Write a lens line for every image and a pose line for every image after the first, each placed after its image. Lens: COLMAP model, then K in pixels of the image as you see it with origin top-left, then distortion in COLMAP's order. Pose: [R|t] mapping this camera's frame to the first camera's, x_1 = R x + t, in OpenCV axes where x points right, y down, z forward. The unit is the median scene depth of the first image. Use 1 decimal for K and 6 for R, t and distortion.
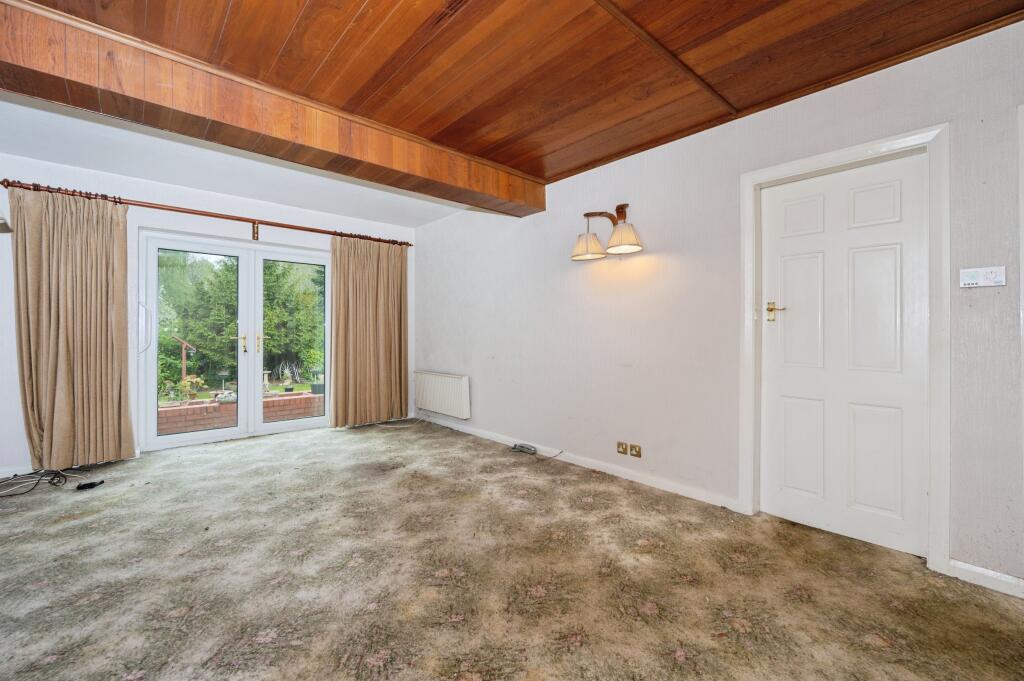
lens RADIAL K [[426.4, 0, 518.6], [0, 426.4, 335.3], [0, 0, 1]] dist [0.000554, 0.000349]
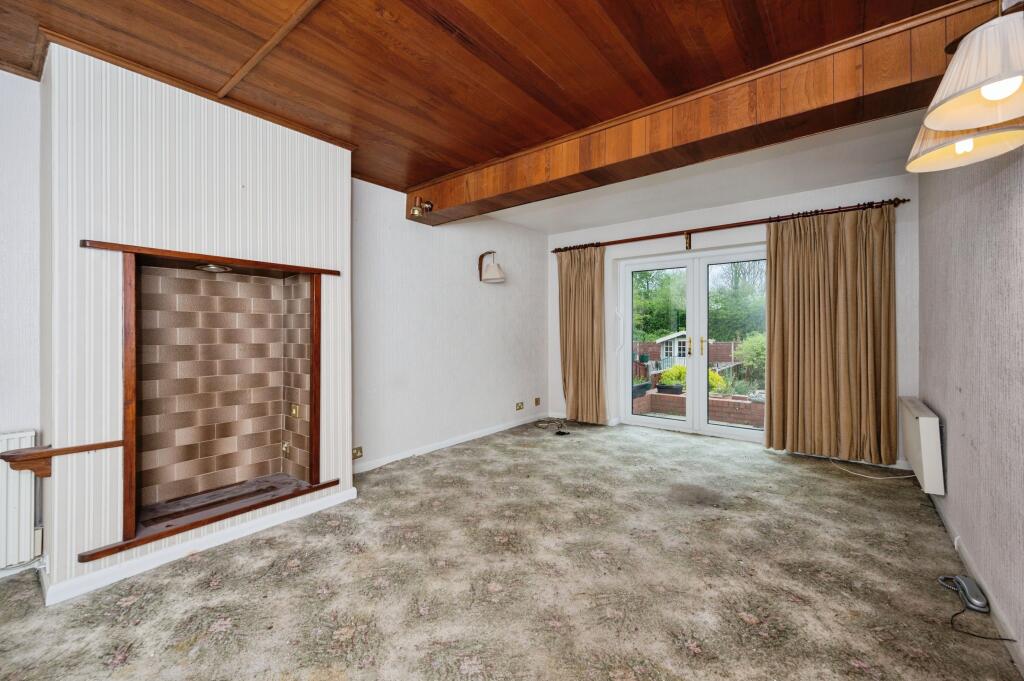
lens RADIAL K [[426.4, 0, 518.0], [0, 426.4, 333.2], [0, 0, 1]] dist [0.000554, 0.000349]
pose [[0.163156, 0.002753, -0.986596, 0.505670], [-0.002281, 0.999994, 0.002413, -0.021068], [0.986598, 0.001857, 0.163161, 0.561260]]
